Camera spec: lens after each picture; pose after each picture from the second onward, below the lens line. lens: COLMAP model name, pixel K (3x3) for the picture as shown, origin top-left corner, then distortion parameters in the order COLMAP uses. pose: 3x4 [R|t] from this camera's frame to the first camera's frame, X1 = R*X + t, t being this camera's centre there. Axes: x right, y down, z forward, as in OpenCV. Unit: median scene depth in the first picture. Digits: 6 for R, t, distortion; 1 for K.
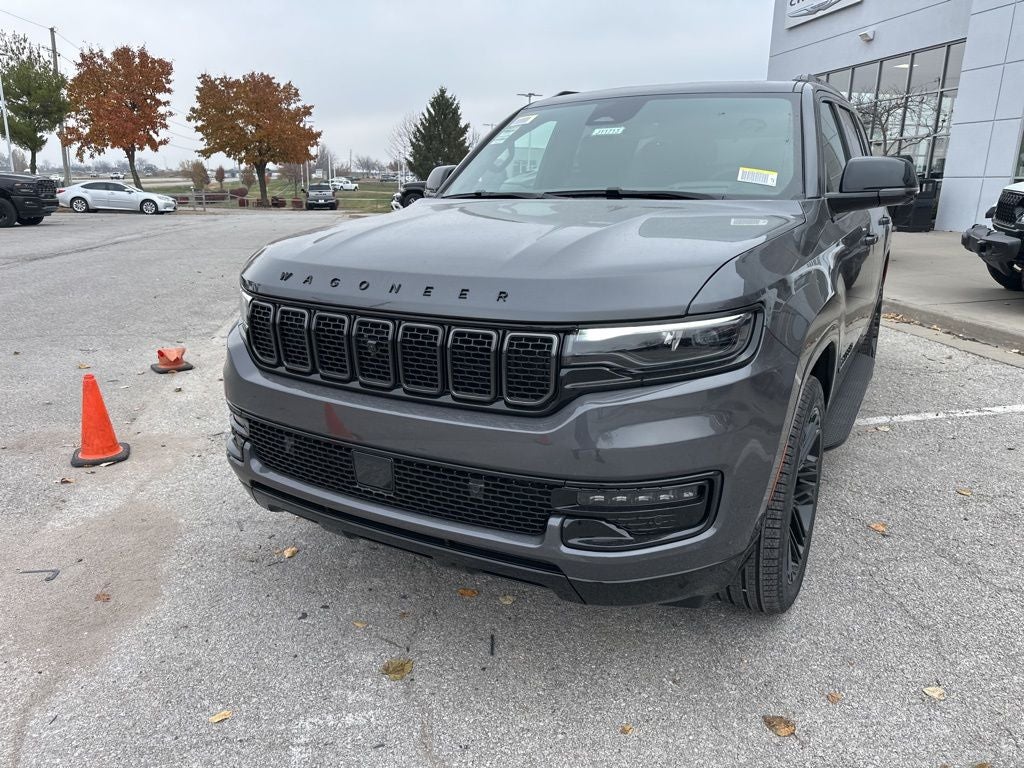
lens RADIAL K [[724.7, 0, 510.3], [0, 724.7, 378.3], [0, 0, 1]] dist [0.037215, -0.042017]
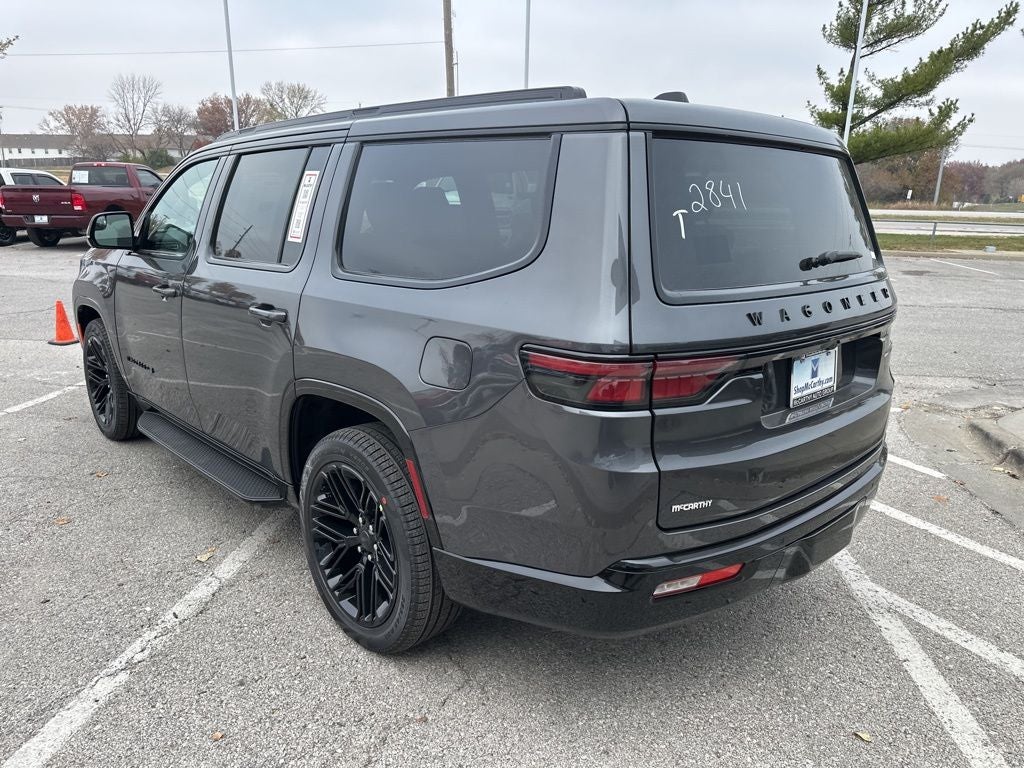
lens RADIAL K [[718.1, 0, 504.5], [0, 718.1, 392.7], [0, 0, 1]] dist [0.034623, -0.038690]
pose [[-0.302187, 0.245664, -0.921049, 1.224256], [-0.269511, 0.904781, 0.329749, -0.488111], [0.914356, 0.347879, -0.207204, 1.574049]]
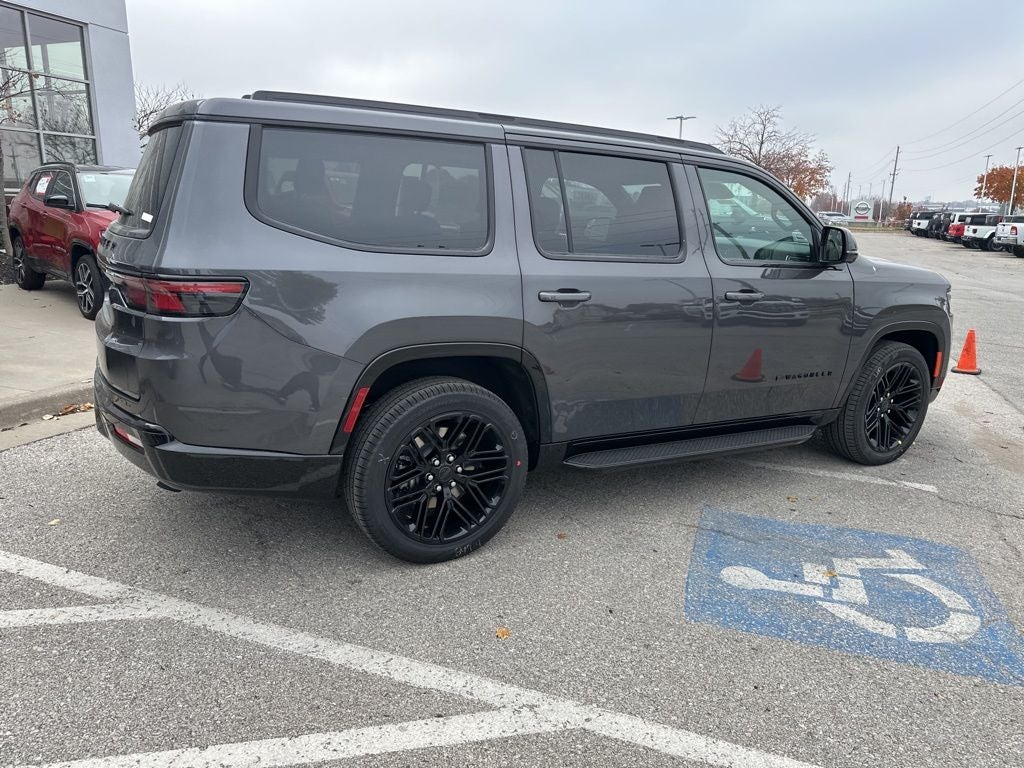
lens RADIAL K [[718.1, 0, 512.0], [0, 718.1, 379.6], [0, 0, 1]] dist [0.034623, -0.038690]
pose [[-0.864539, -0.148648, 0.480079, -0.218226], [0.095292, 0.889441, 0.447005, -0.614216], [-0.493449, 0.432201, -0.754792, 2.131151]]
